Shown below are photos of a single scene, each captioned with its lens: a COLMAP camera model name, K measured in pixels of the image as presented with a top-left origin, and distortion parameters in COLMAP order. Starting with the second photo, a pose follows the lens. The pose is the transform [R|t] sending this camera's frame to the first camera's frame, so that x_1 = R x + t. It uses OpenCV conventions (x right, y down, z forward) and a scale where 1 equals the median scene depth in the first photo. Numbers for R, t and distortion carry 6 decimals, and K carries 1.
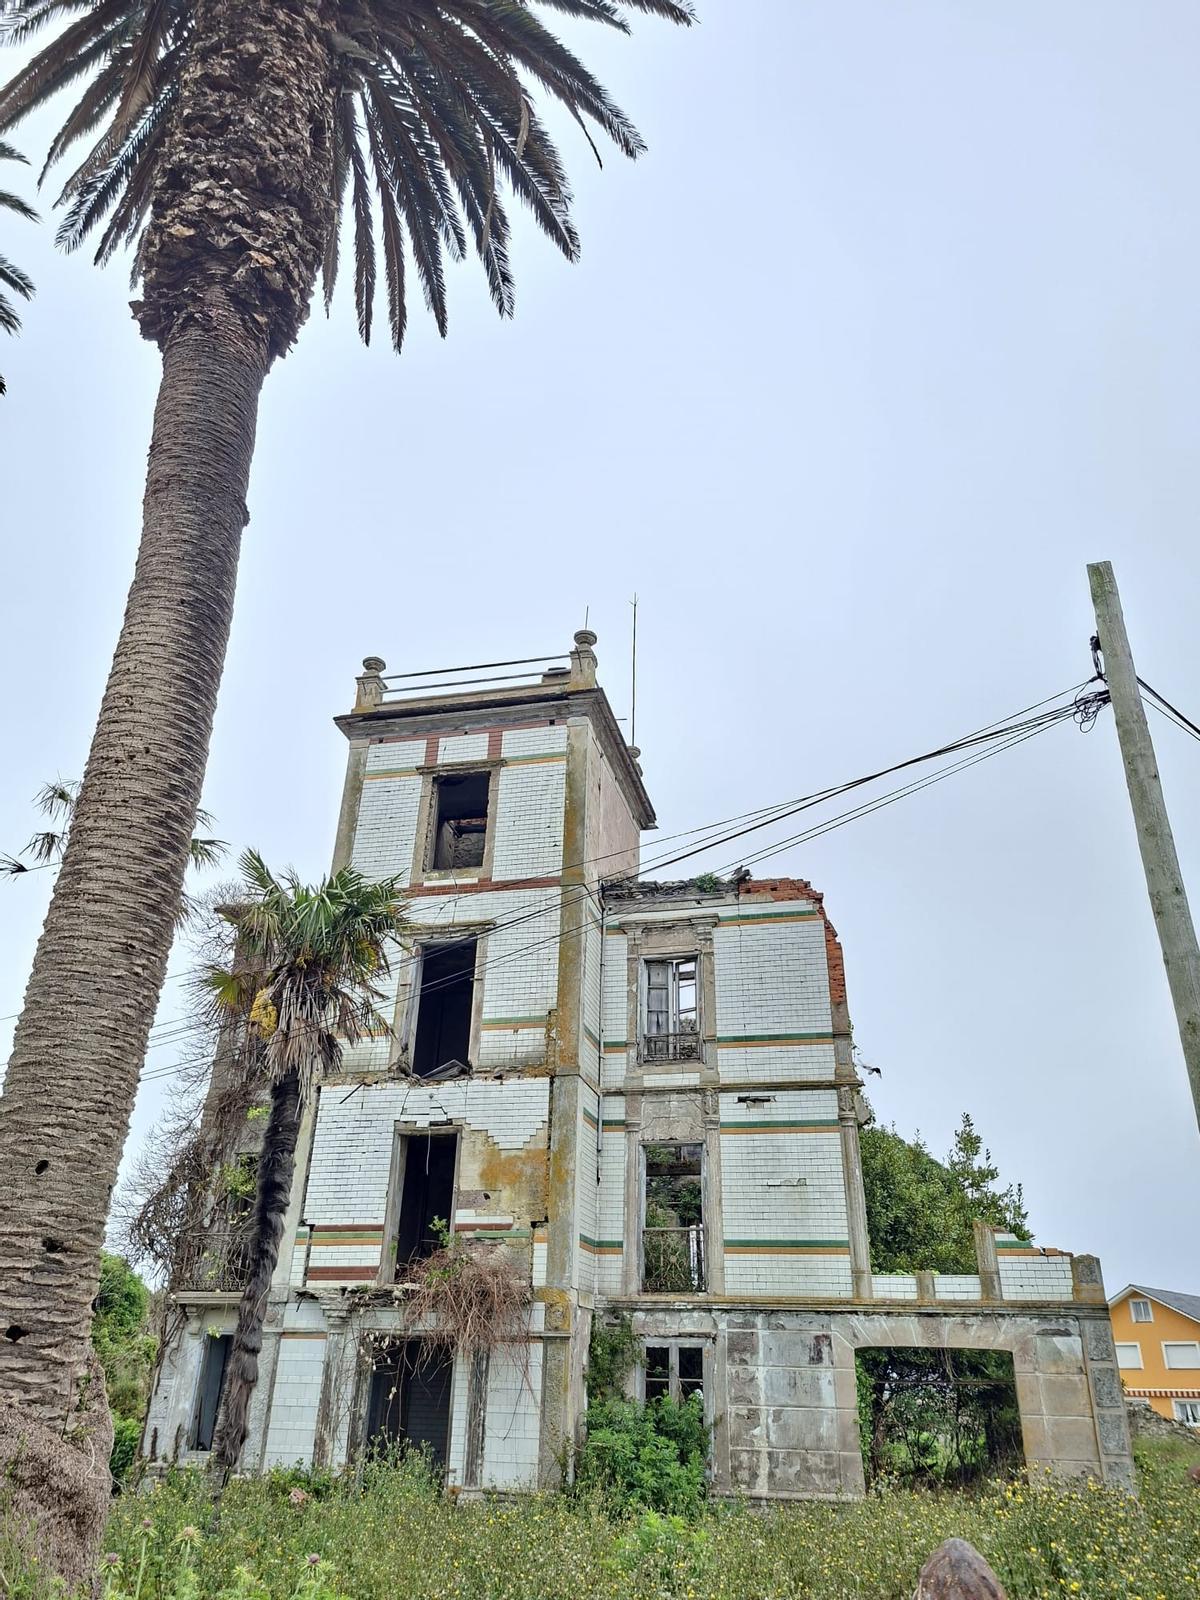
lens RADIAL K [[1106.4, 0, 594.2], [0, 1106.4, 795.3], [0, 0, 1]] dist [0.092779, -0.111682]
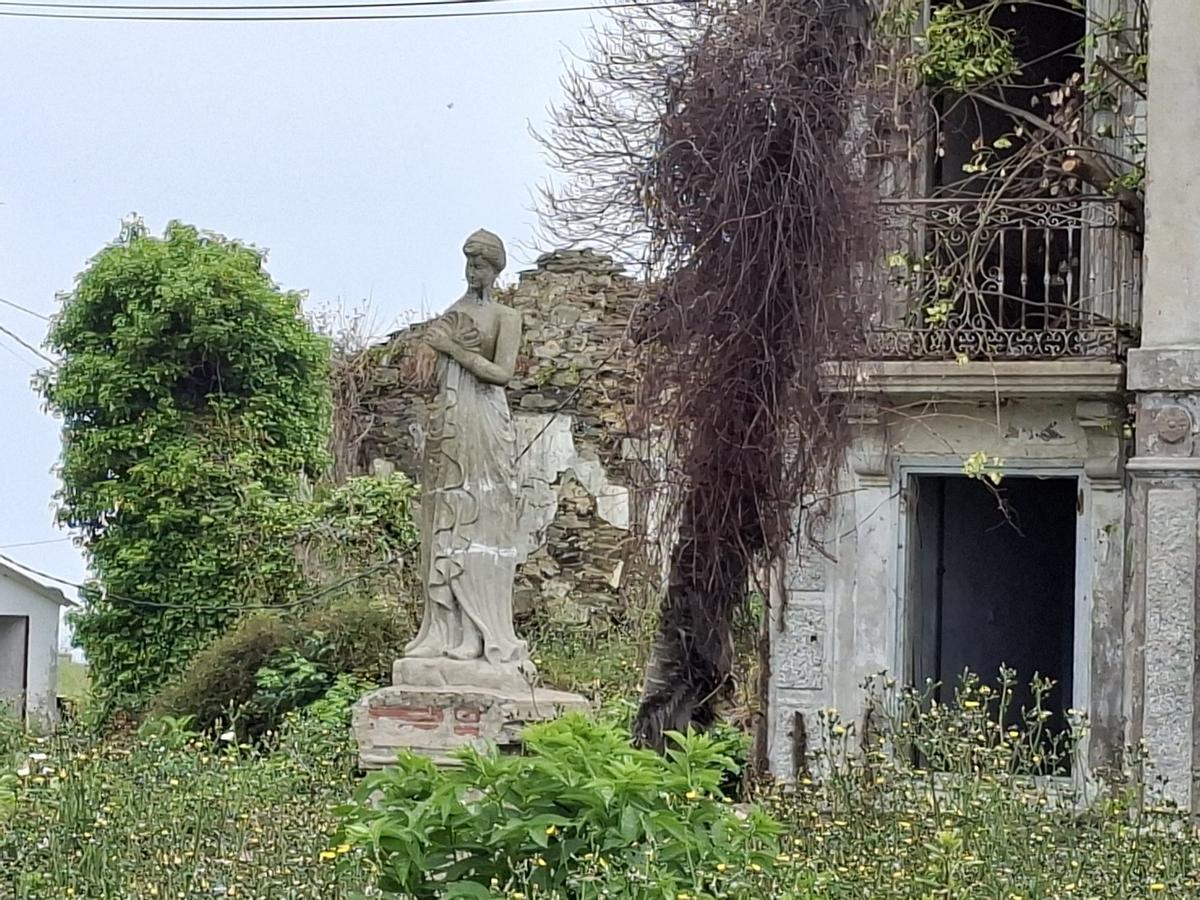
lens RADIAL K [[4547.3, 0, 596.7], [0, 4547.3, 452.2], [0, 0, 1]] dist [0.327428, 0.000000]
pose [[0.987765, -0.003853, -0.155900, -0.222621], [0.070616, 0.902383, 0.425110, -0.123381], [0.139044, -0.430917, 0.891615, -0.247534]]
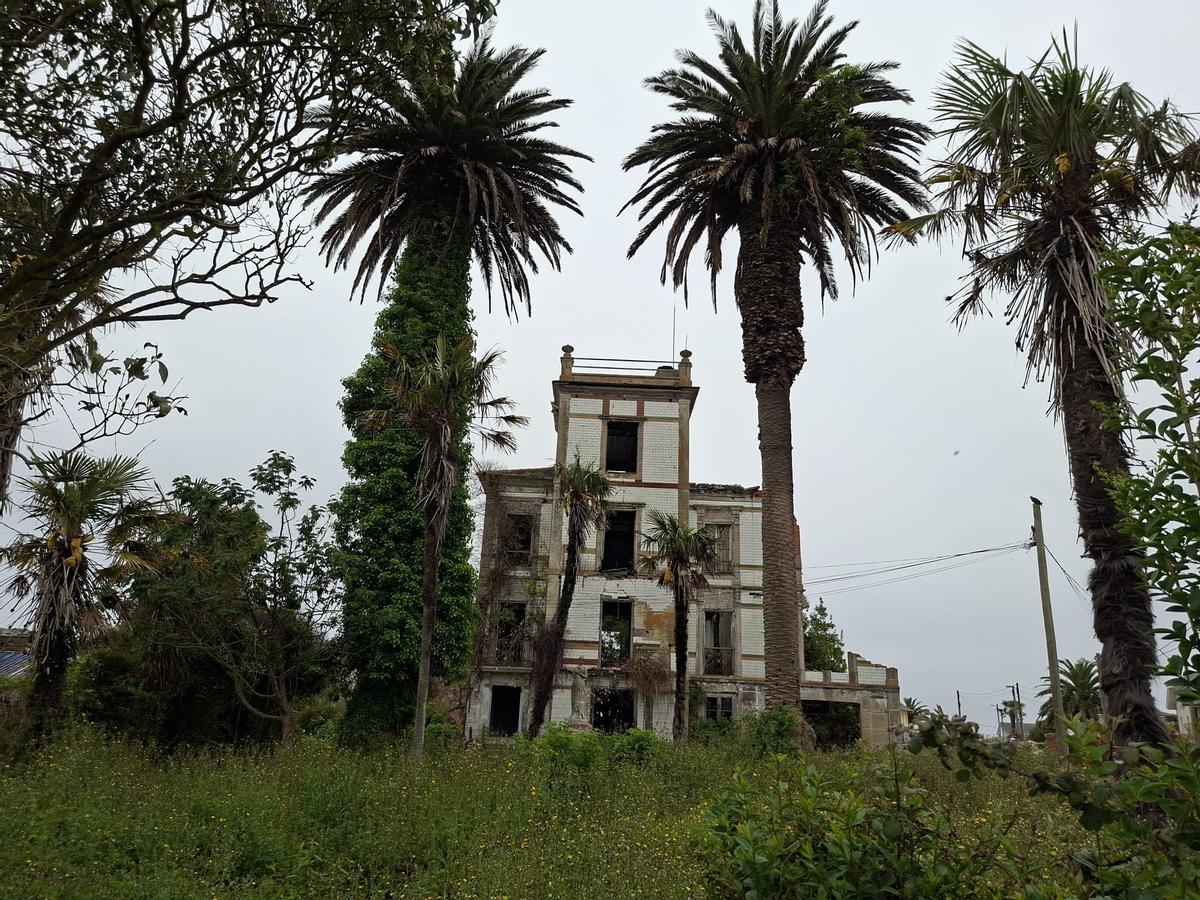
lens RADIAL K [[827.6, 0, 603.3], [0, 827.6, 456.8], [0, 0, 1]] dist [0.094582, -0.105419]
pose [[0.969240, 0.089775, 0.229159, -0.540812], [-0.131084, 0.976348, 0.171932, -0.230678], [-0.208304, -0.196683, 0.958084, -0.448438]]
